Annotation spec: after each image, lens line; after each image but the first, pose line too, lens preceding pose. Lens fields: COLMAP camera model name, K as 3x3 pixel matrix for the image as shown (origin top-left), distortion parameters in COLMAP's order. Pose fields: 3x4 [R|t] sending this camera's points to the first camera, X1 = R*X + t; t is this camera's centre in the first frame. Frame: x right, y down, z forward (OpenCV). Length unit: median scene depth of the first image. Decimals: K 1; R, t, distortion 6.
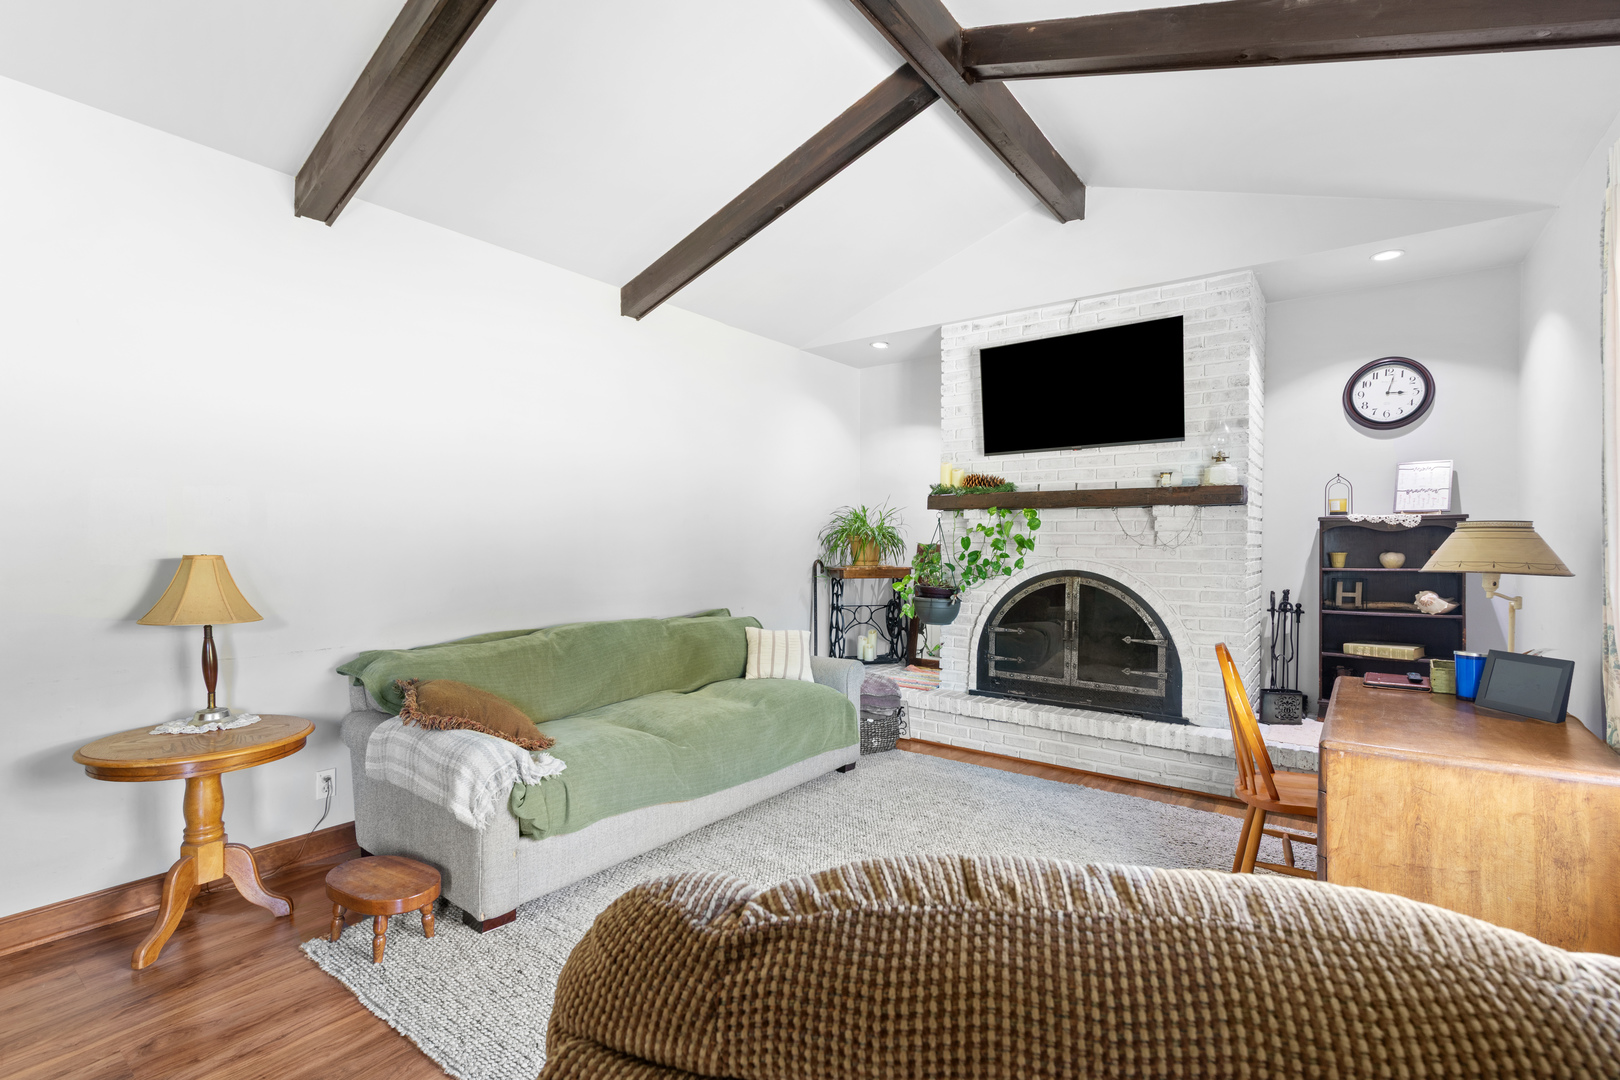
lens RADIAL K [[748.9, 0, 807.6], [0, 748.9, 549.4], [0, 0, 1]] dist [0.000528, -0.000317]
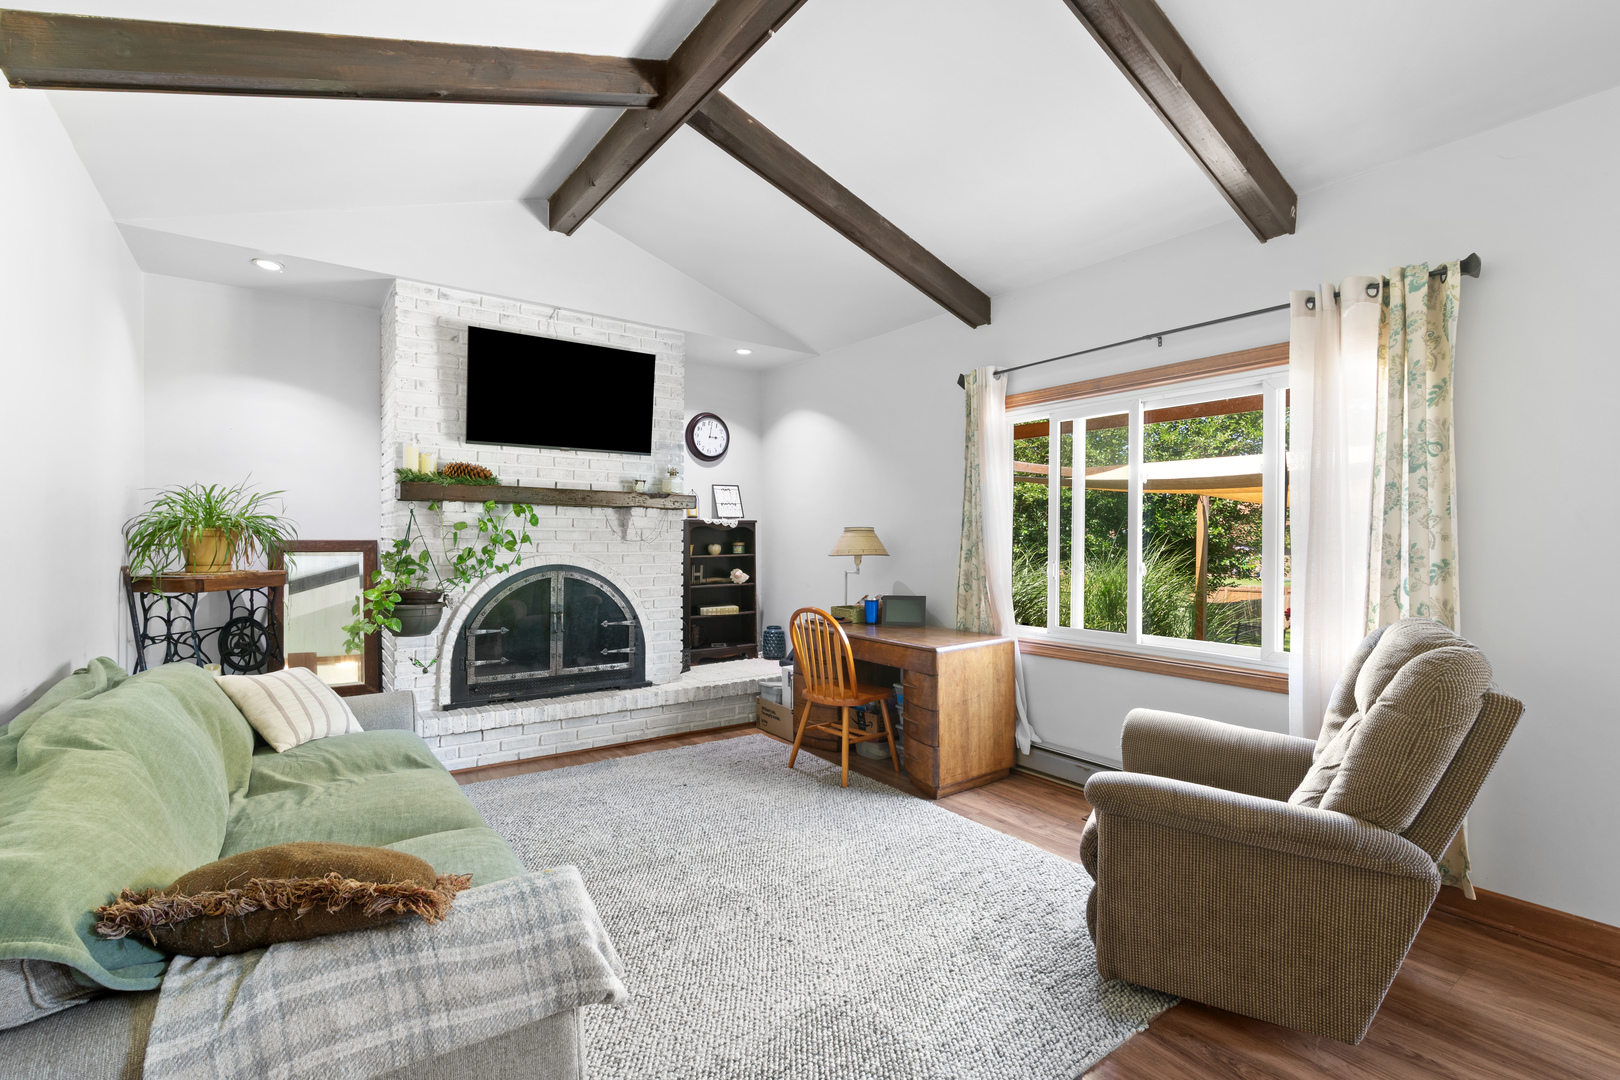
lens RADIAL K [[738.3, 0, 810.0], [0, 738.3, 540.0], [0, 0, 1]] dist [0.000506, 0.000029]
pose [[0.291262, -0.006650, 0.956620, -0.549445], [0.006845, 0.999965, 0.004867, -0.009859], [-0.956619, 0.005130, 0.291297, 0.372930]]
